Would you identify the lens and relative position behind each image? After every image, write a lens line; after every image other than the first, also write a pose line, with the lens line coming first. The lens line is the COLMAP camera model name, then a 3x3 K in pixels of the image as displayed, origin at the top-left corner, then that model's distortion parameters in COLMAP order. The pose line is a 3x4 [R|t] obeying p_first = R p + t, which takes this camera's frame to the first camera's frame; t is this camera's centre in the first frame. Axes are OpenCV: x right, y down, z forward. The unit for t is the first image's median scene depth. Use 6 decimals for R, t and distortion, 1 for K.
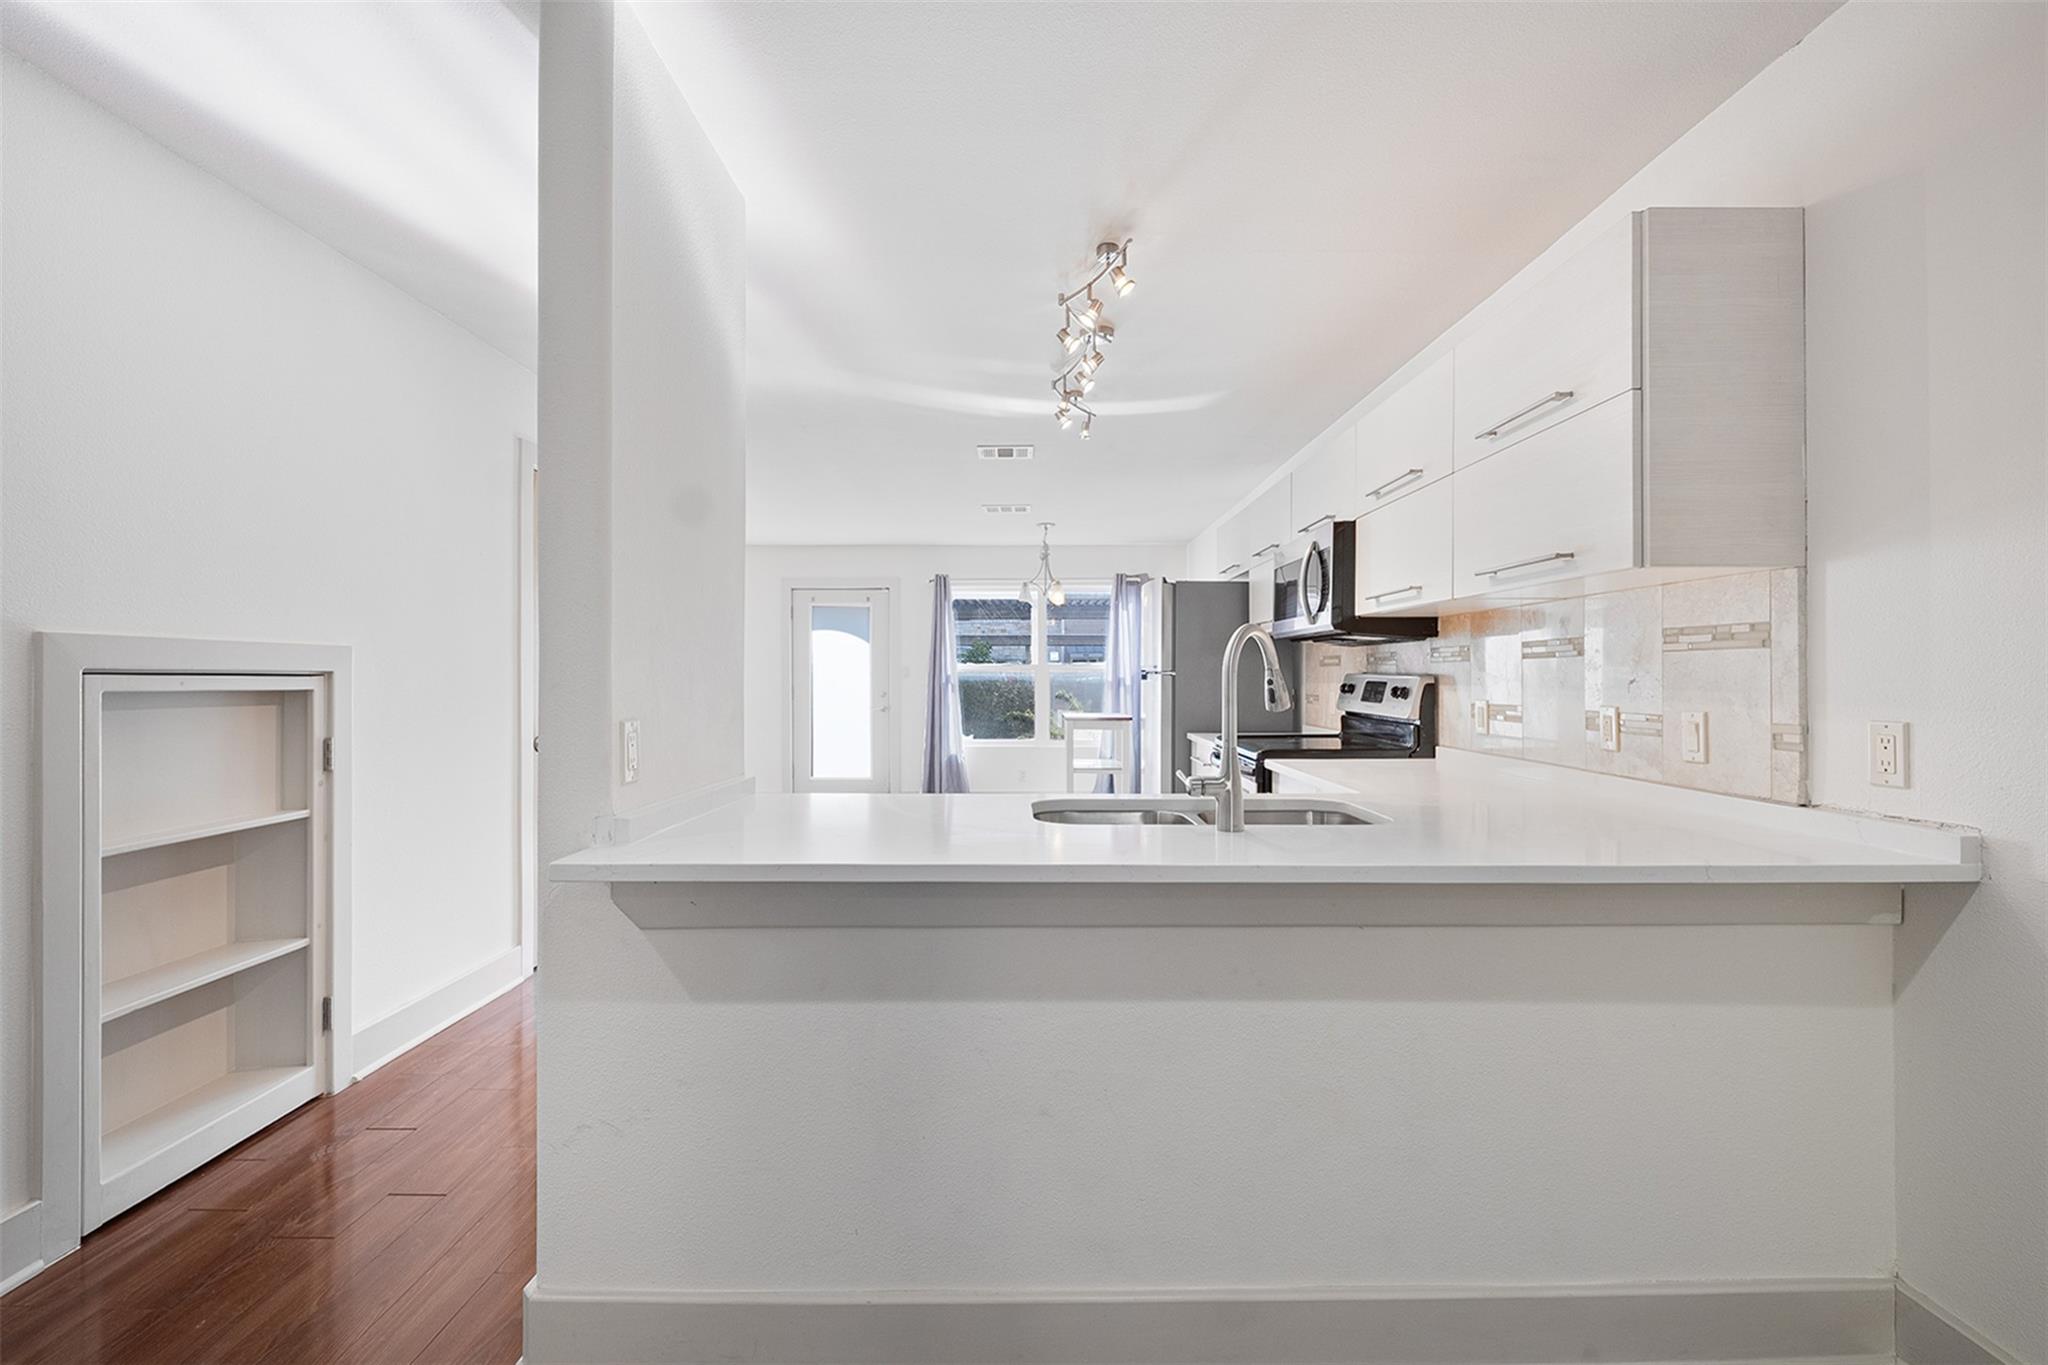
lens RADIAL K [[904.4, 0, 1027.0], [0, 904.4, 677.0], [0, 0, 1]] dist [-0.000158, -0.000266]
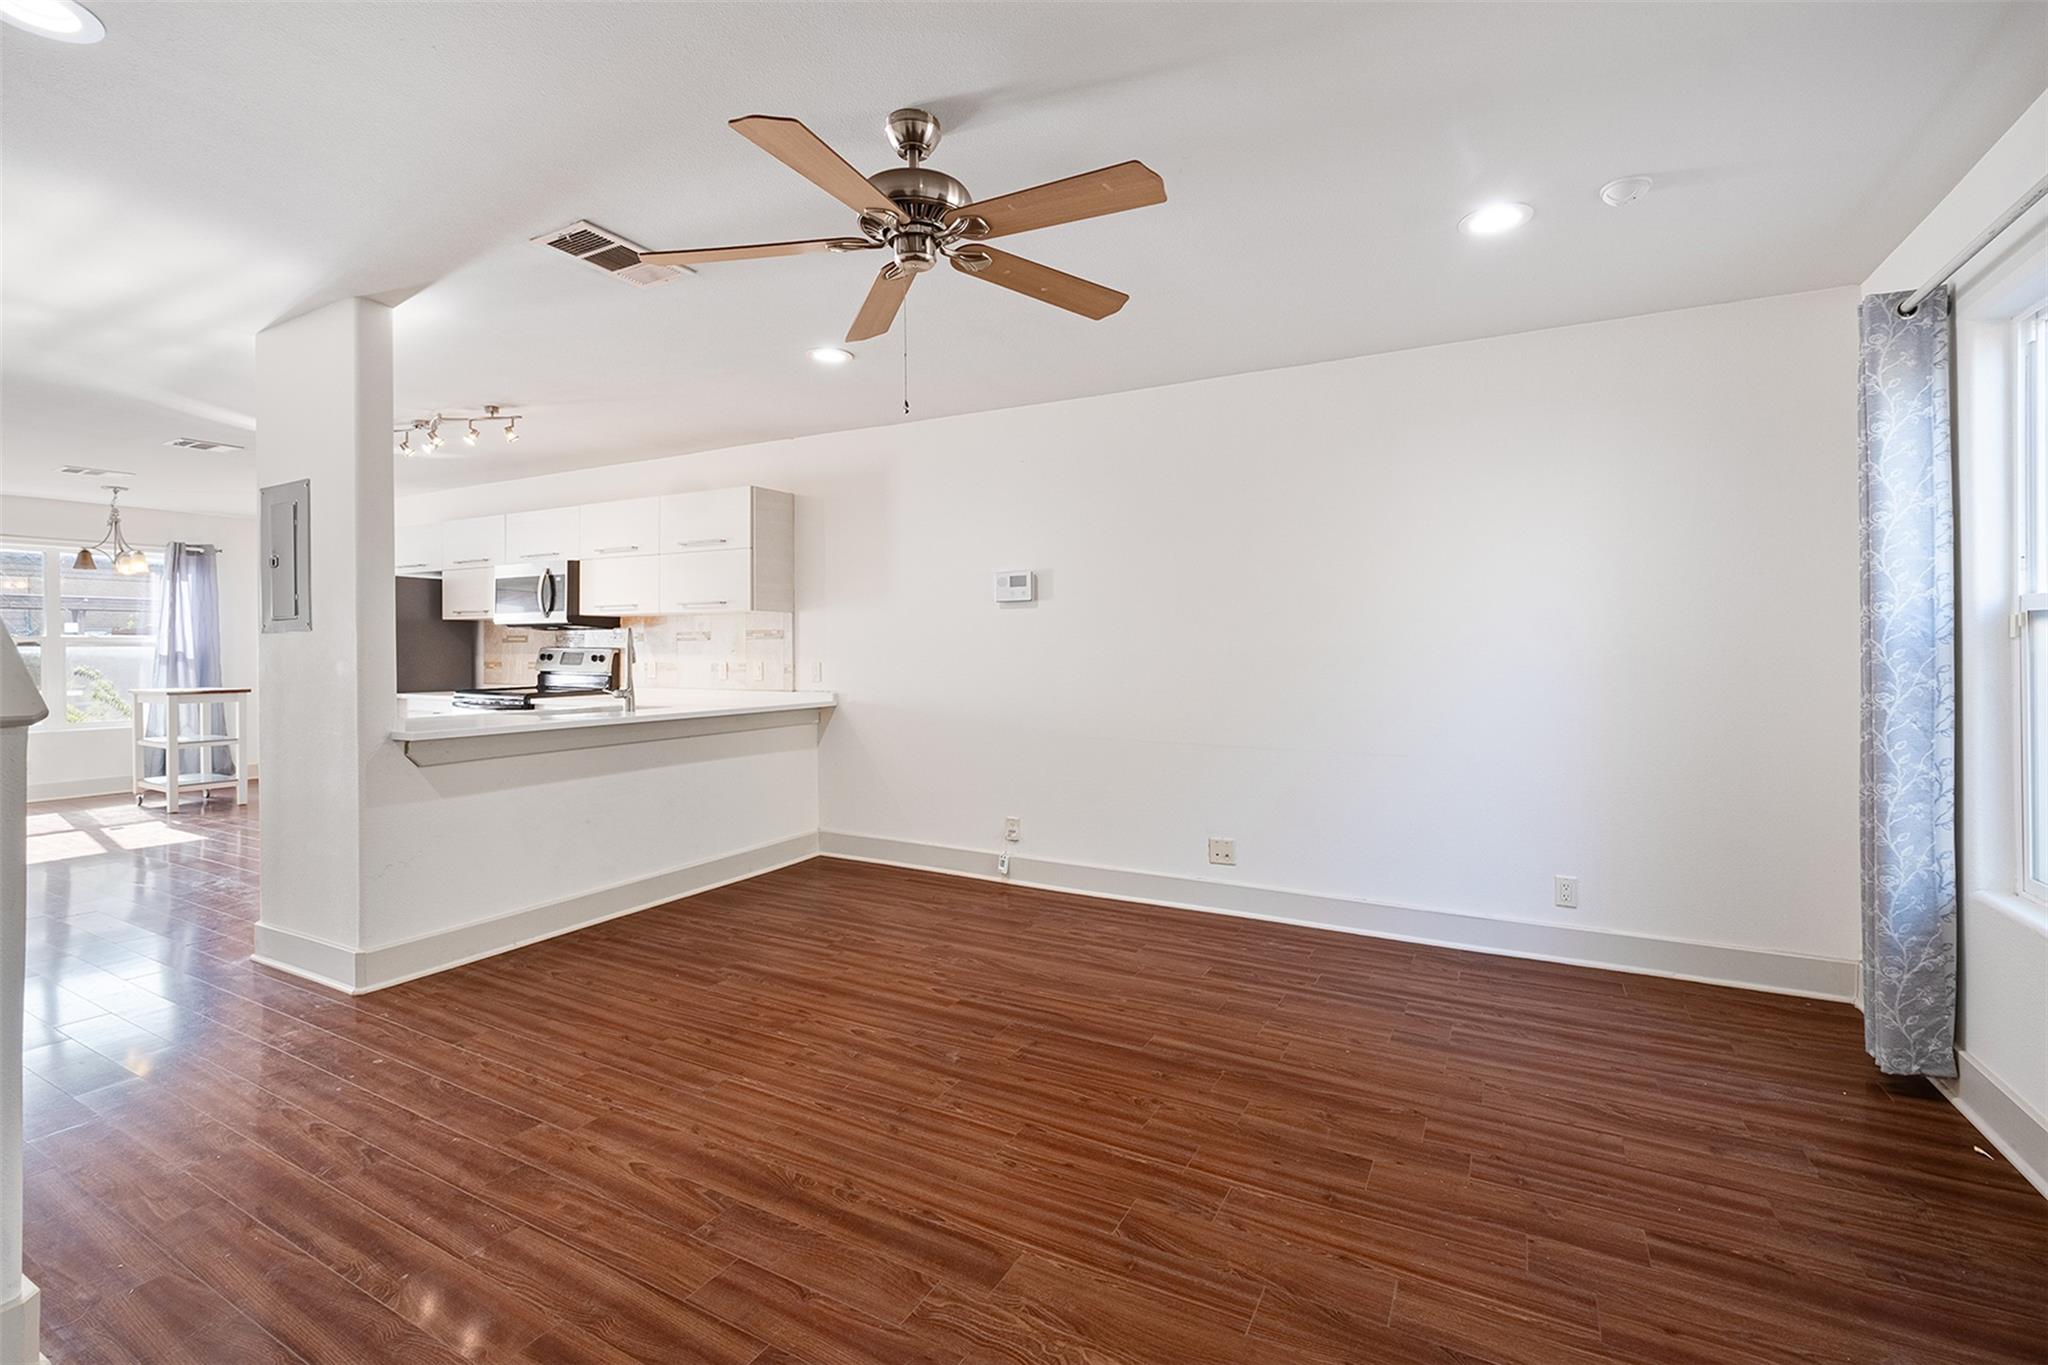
lens RADIAL K [[891.9, 0, 1025.3], [0, 891.9, 649.4], [0, 0, 1]] dist [0.000114, 0.000022]
pose [[0.485181, -0.000240, 0.874414, -0.731790], [0.002483, 0.999996, -0.001103, 0.003760], [-0.874410, 0.002706, 0.485180, -0.599440]]
